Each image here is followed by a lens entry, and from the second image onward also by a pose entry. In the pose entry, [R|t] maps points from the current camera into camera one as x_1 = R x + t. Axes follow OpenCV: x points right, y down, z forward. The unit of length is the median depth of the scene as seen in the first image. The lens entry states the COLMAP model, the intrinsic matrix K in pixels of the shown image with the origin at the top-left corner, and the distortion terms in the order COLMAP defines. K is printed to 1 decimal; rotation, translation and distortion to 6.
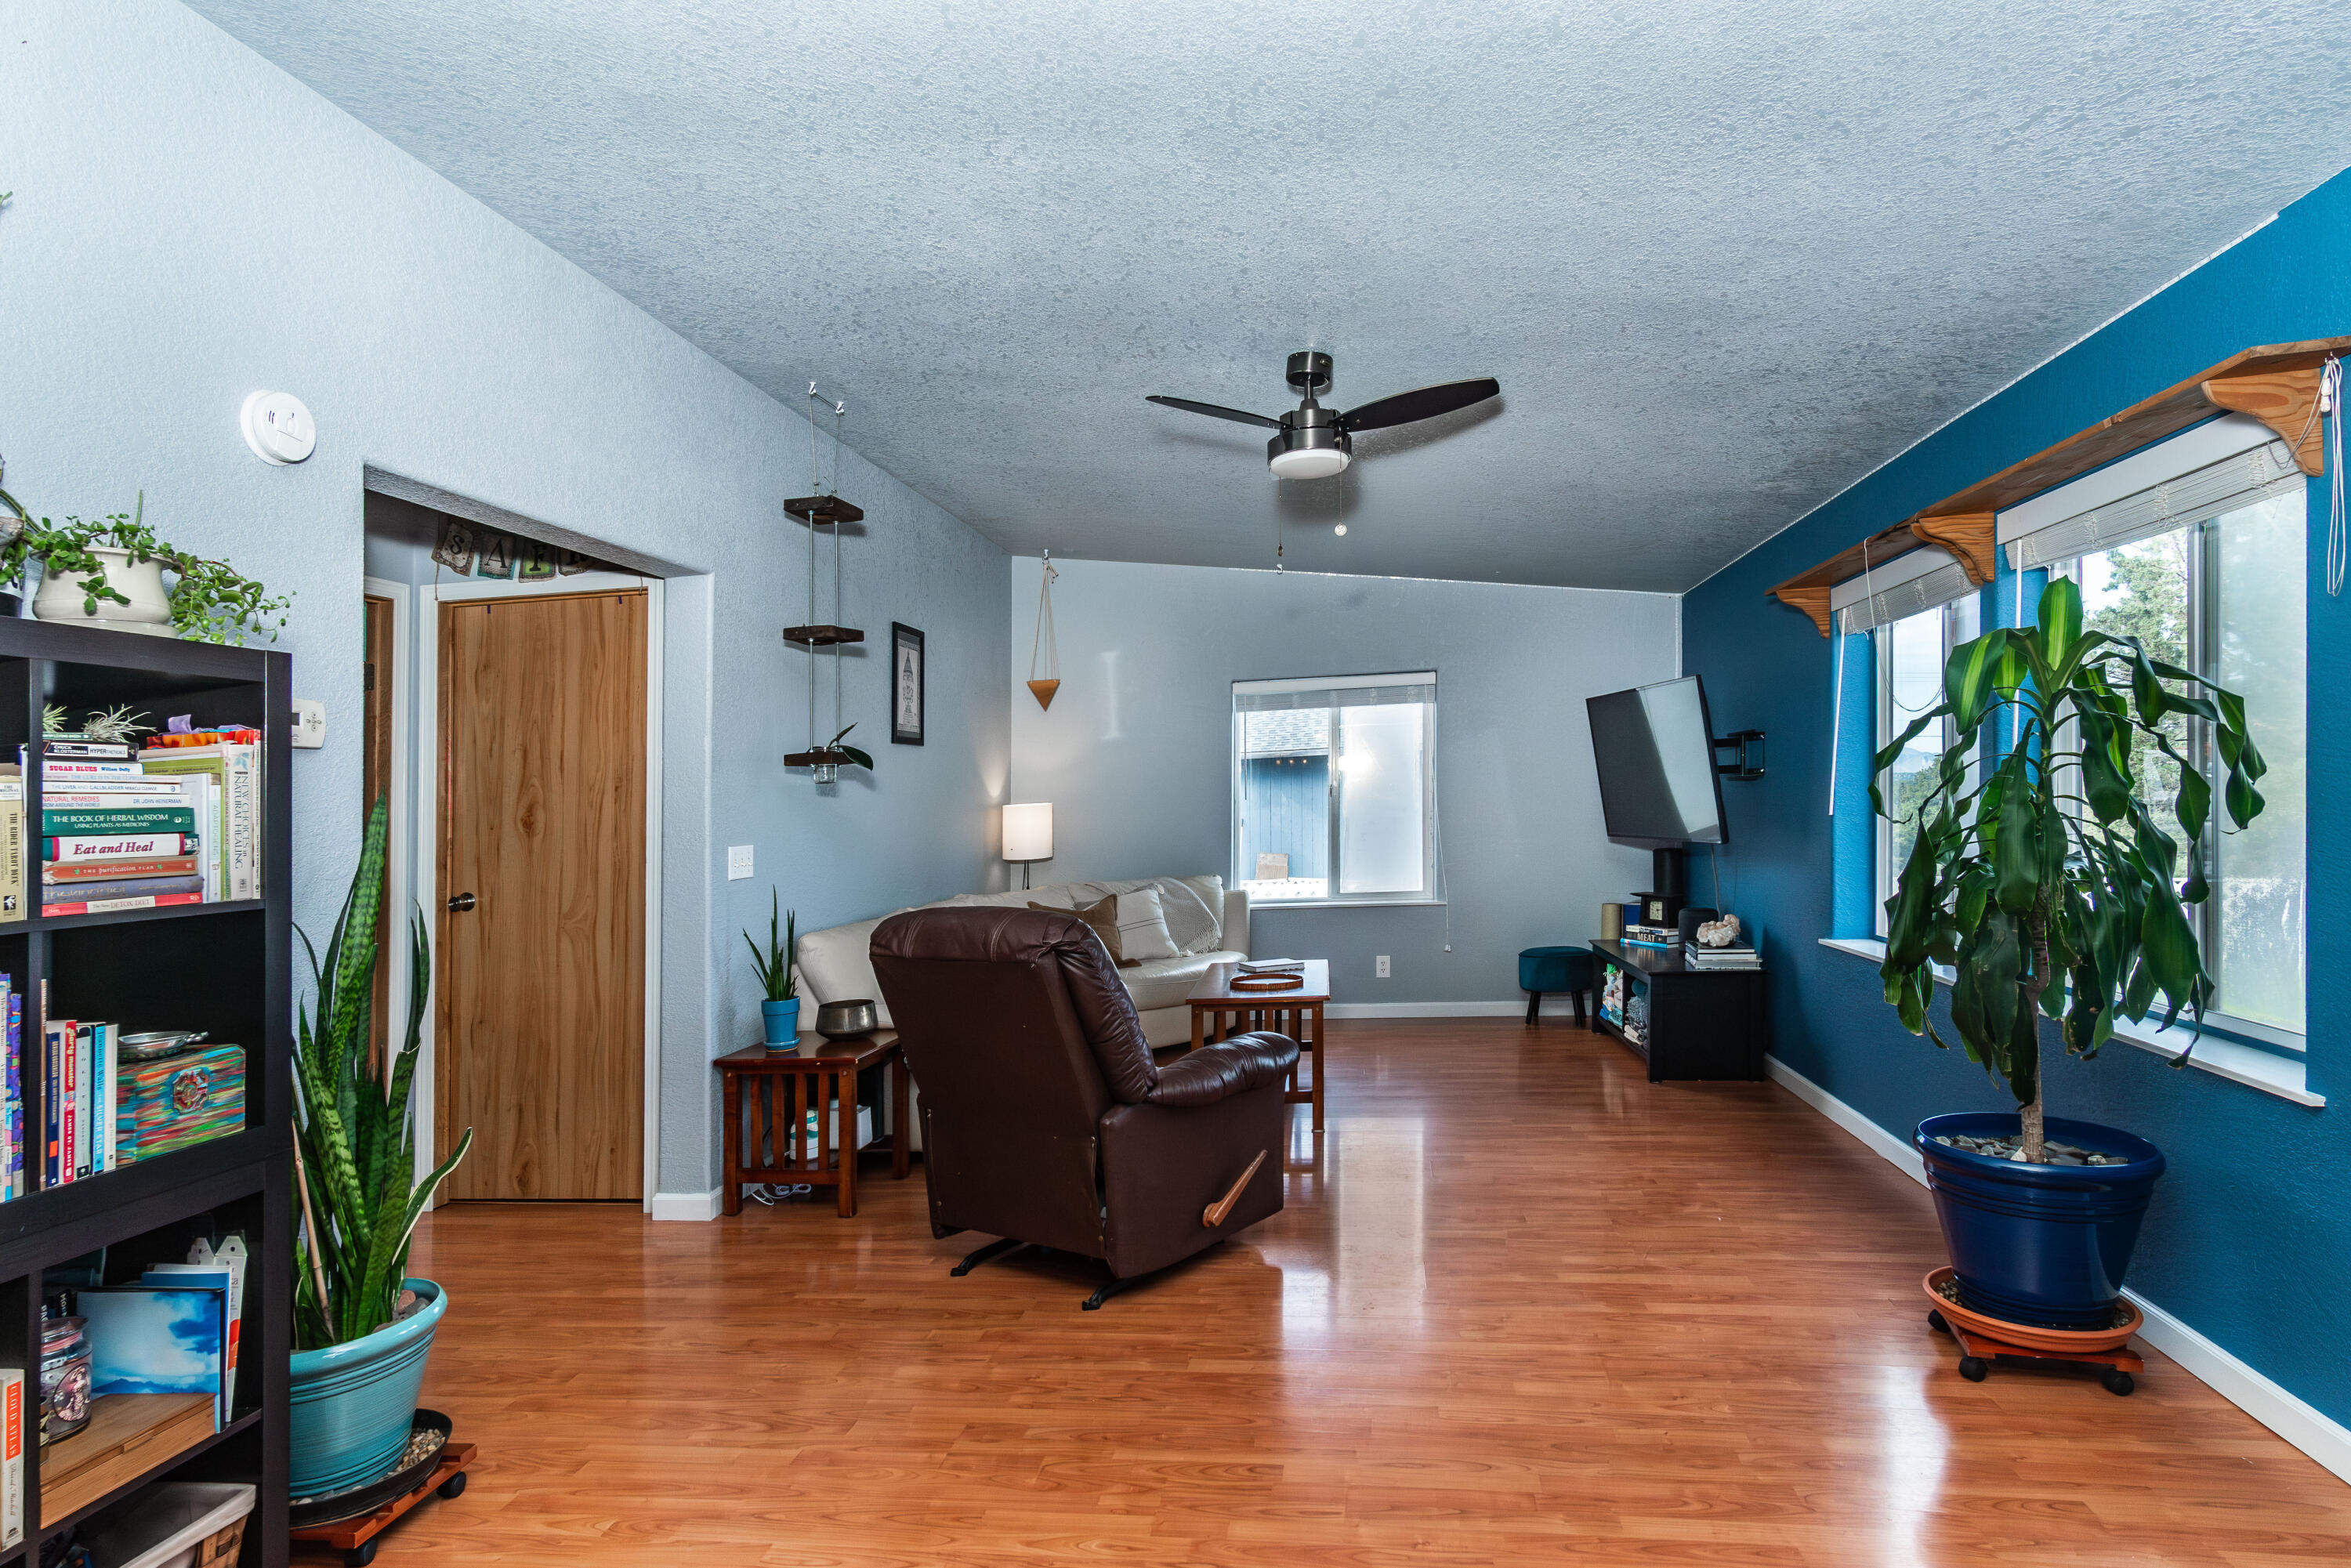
lens RADIAL K [[1275.7, 0, 1175.5], [0, 1275.7, 784.2], [0, 0, 1]] dist [0.002227, 0.000554]
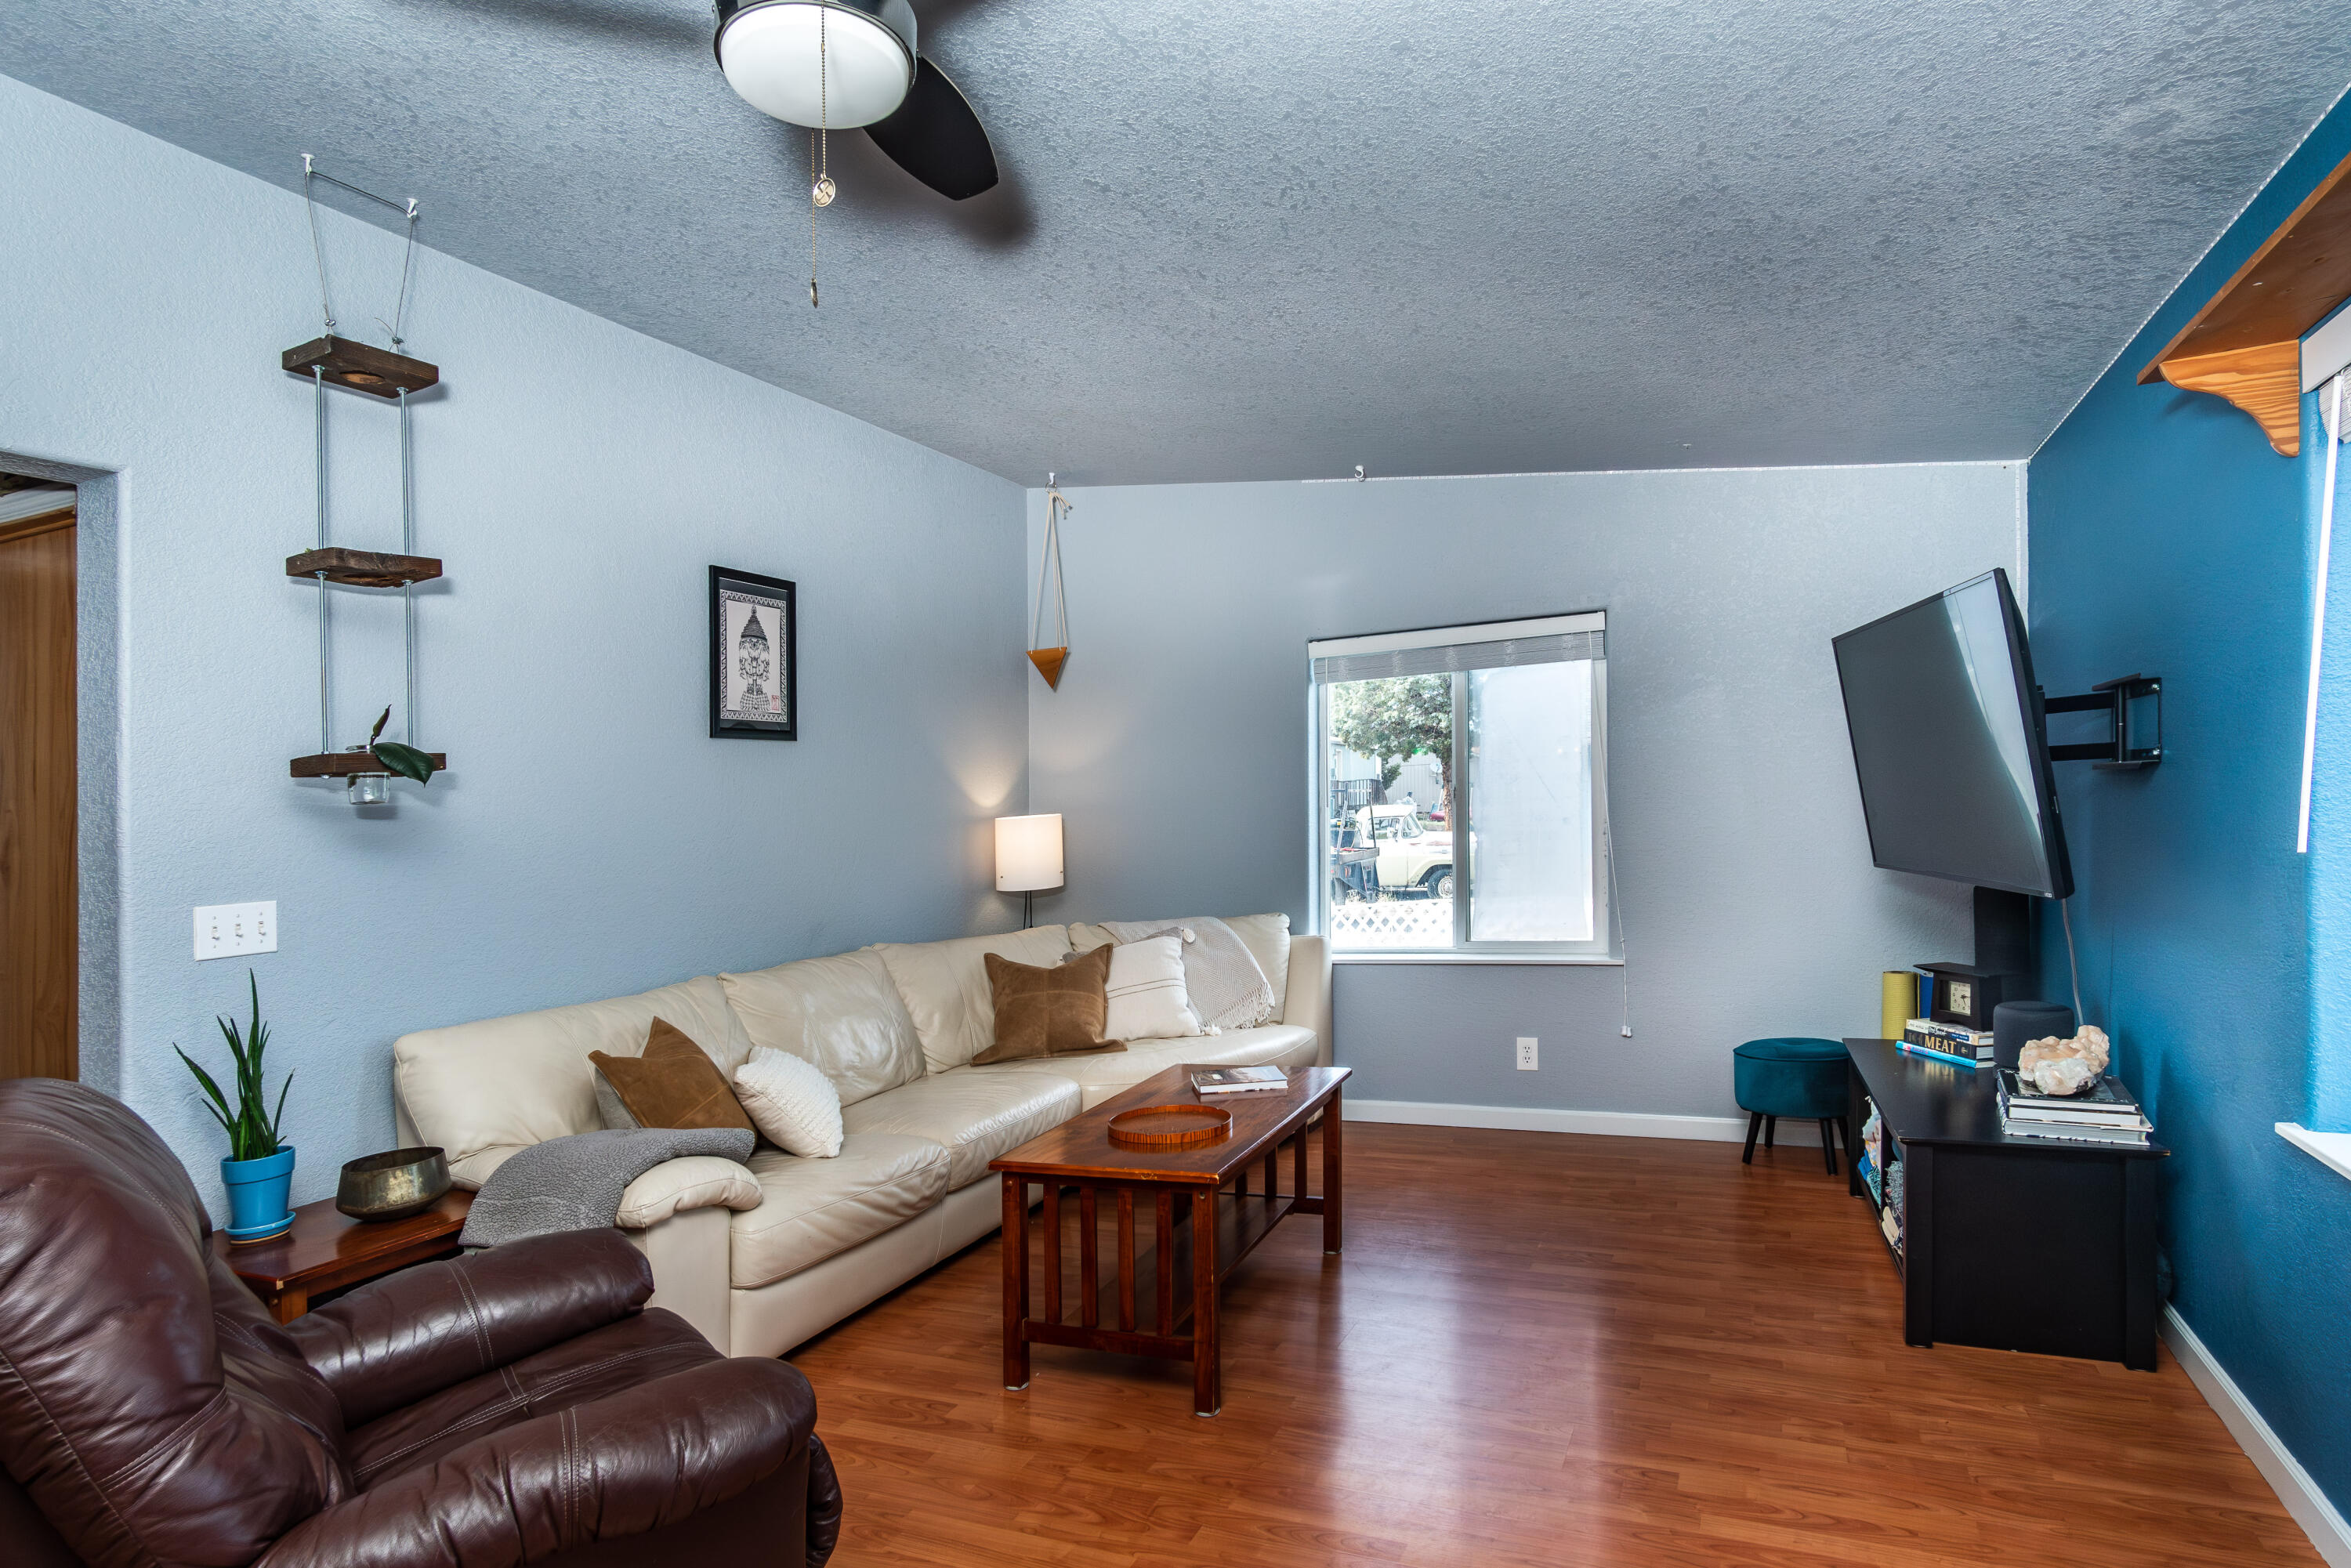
lens RADIAL K [[1275.7, 0, 1175.6], [0, 1275.7, 791.5], [0, 0, 1]] dist [0.002227, 0.000554]
pose [[0.963313, -0.010822, -0.268162, 0.190013], [0.014061, 0.999850, 0.010161, -0.005545], [0.268011, -0.013559, 0.963320, 0.348029]]
